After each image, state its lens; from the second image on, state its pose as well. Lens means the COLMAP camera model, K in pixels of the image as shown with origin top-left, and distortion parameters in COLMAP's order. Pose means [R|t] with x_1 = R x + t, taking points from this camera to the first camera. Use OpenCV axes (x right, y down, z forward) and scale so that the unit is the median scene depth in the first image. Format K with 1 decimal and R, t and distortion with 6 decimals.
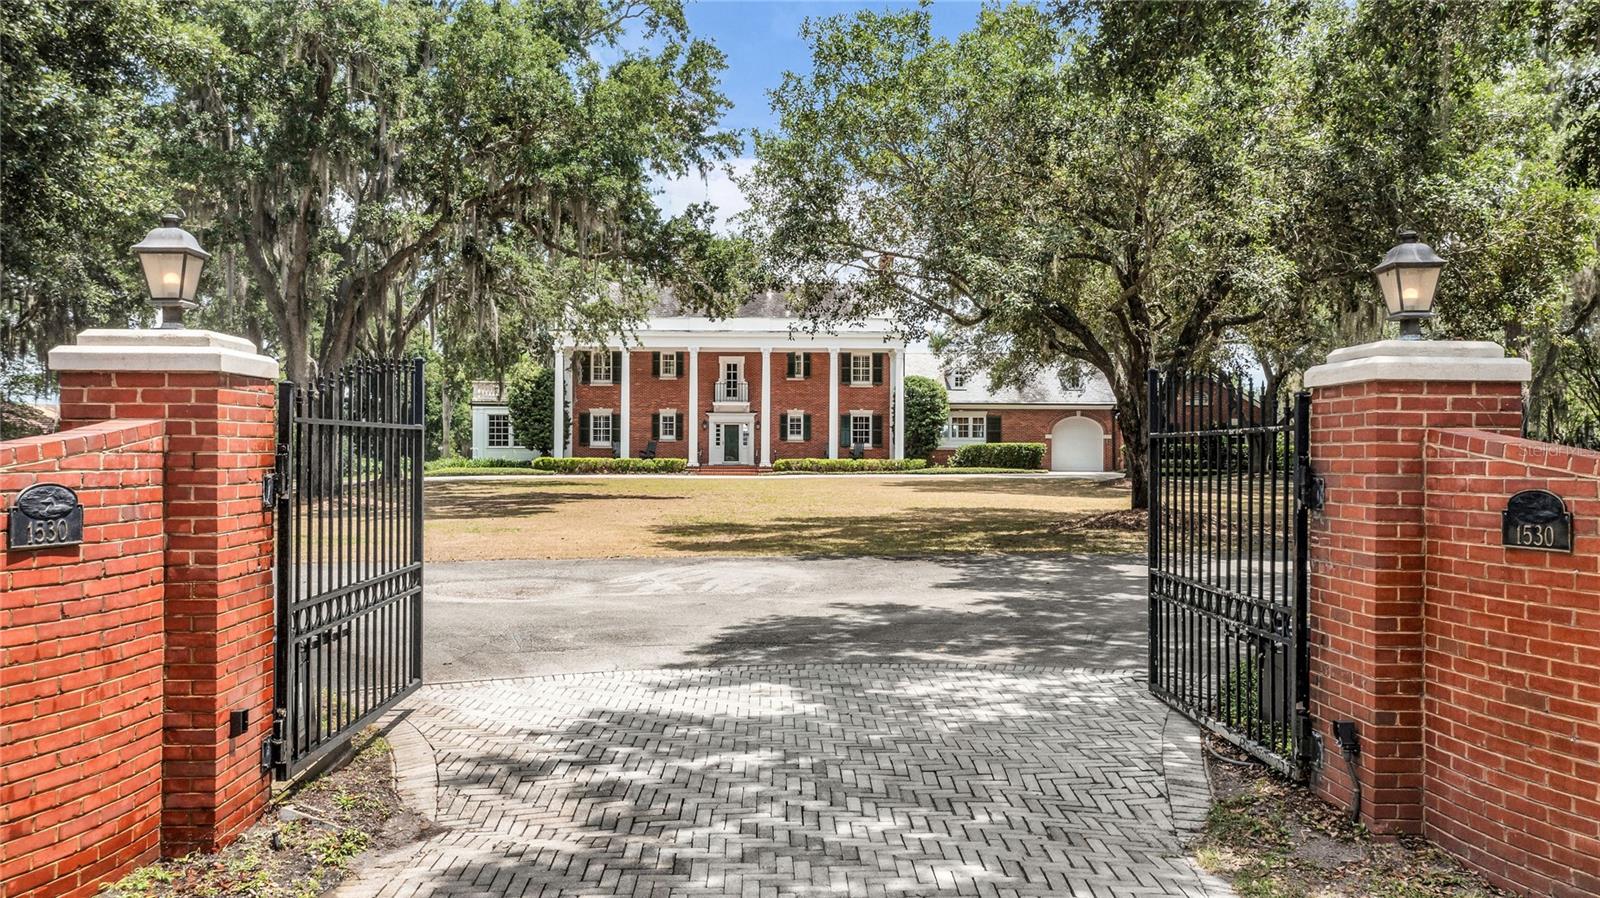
lens RADIAL K [[1298.4, 0, 794.5], [0, 1298.4, 452.3], [0, 0, 1]] dist [-0.003435, -0.000585]
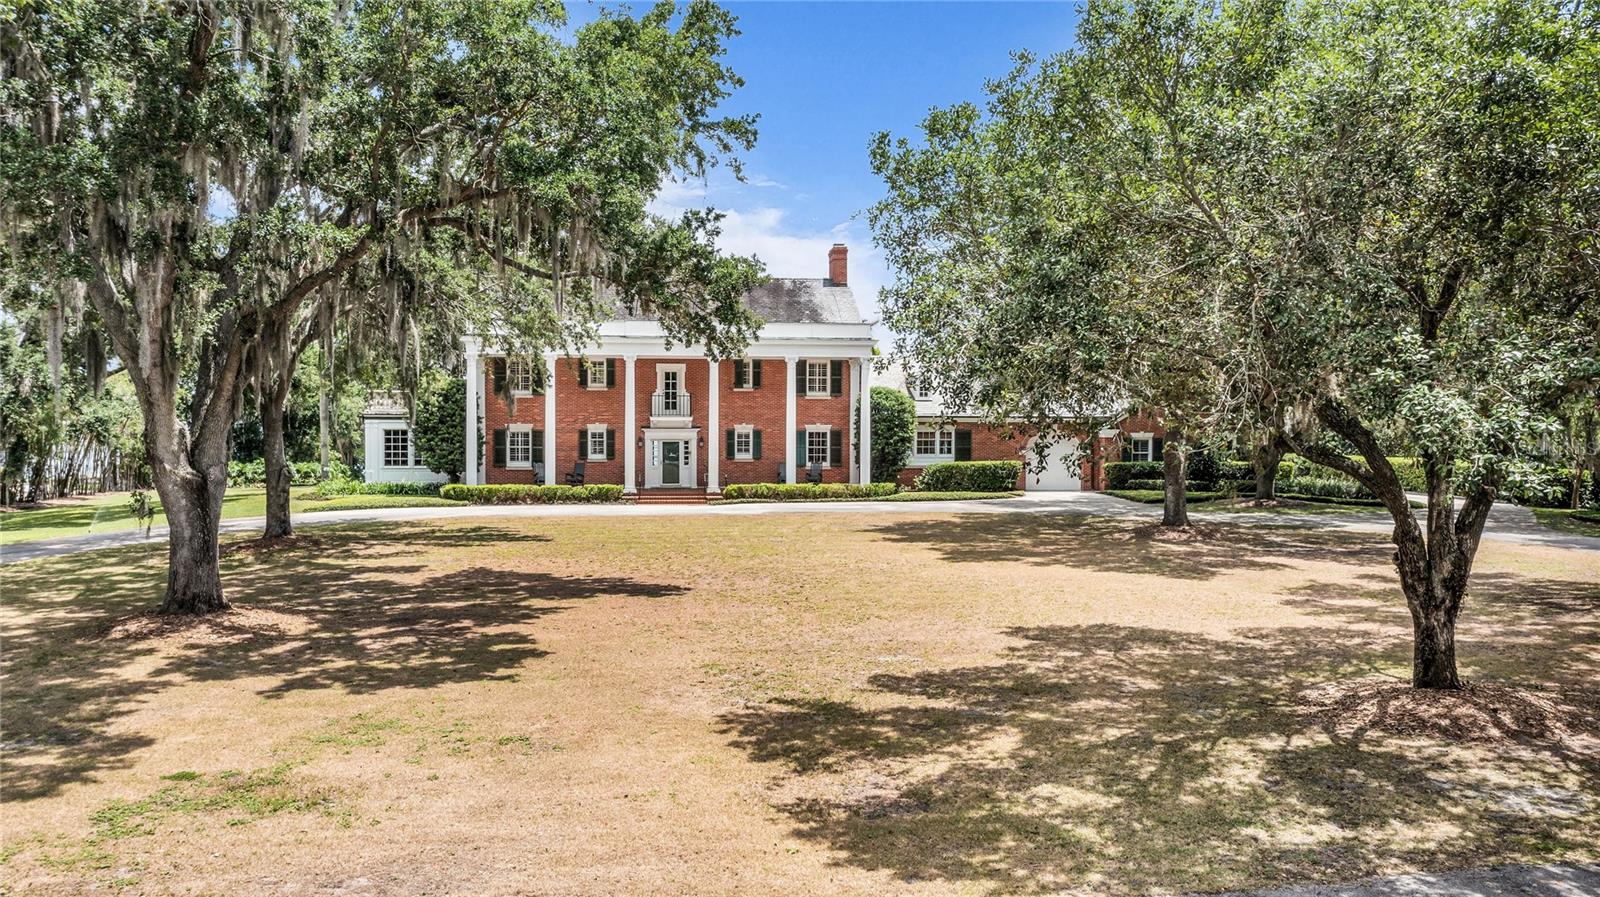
lens RADIAL K [[1301.7, 0, 800.0], [0, 1301.7, 448.5], [0, 0, 1]] dist [0.008959, -0.001105]
pose [[0.994964, -0.004017, 0.100156, -0.051597], [0.001835, 0.999759, 0.021872, -0.037100], [-0.100219, -0.021578, 0.994731, 0.122962]]
